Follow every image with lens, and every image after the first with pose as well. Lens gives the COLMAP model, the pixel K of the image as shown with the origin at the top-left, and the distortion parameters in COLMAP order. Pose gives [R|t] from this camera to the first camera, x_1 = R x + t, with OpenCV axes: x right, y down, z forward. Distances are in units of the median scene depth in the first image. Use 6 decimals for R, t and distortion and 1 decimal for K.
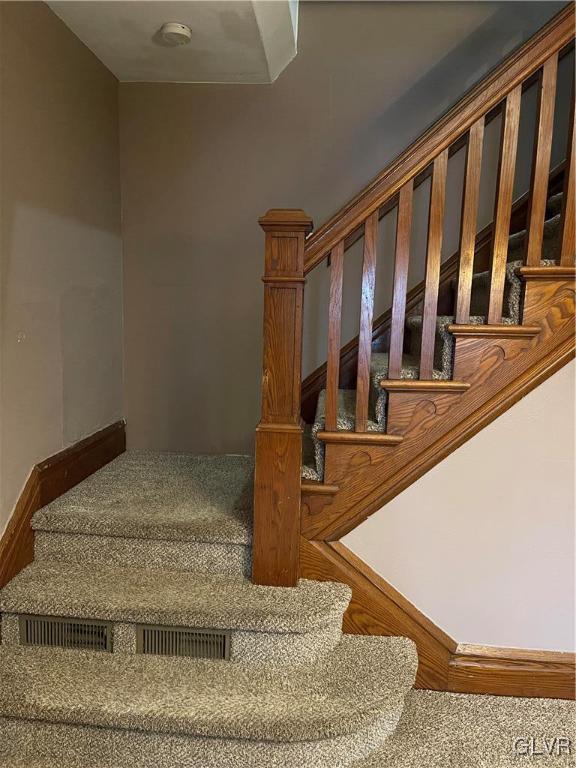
lens RADIAL K [[573.4, 0, 283.4], [0, 573.4, 391.4], [0, 0, 1]] dist [0.077823, -0.114385]
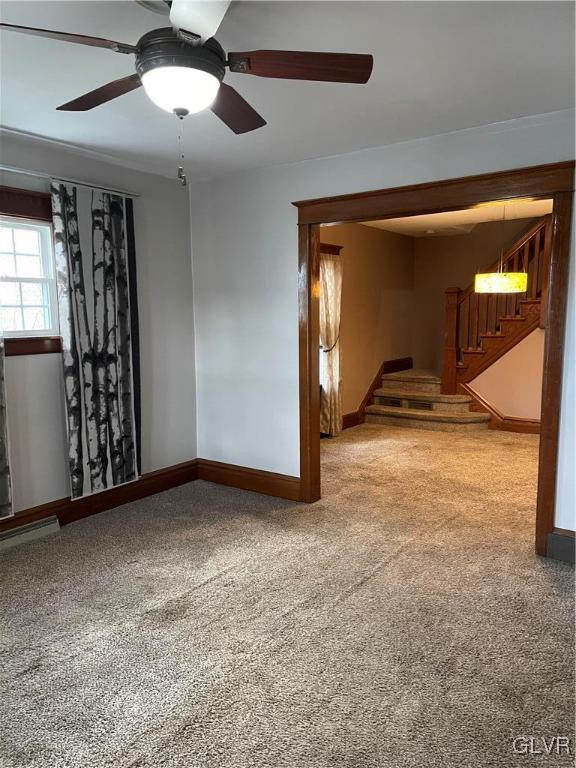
lens RADIAL K [[573.4, 0, 283.4], [0, 573.4, 391.4], [0, 0, 1]] dist [0.077823, -0.114385]
pose [[0.848879, 0.040093, -0.527065, 0.949246], [-0.044586, 0.998997, 0.004183, 0.339358], [0.526703, 0.019948, 0.849815, -2.400810]]
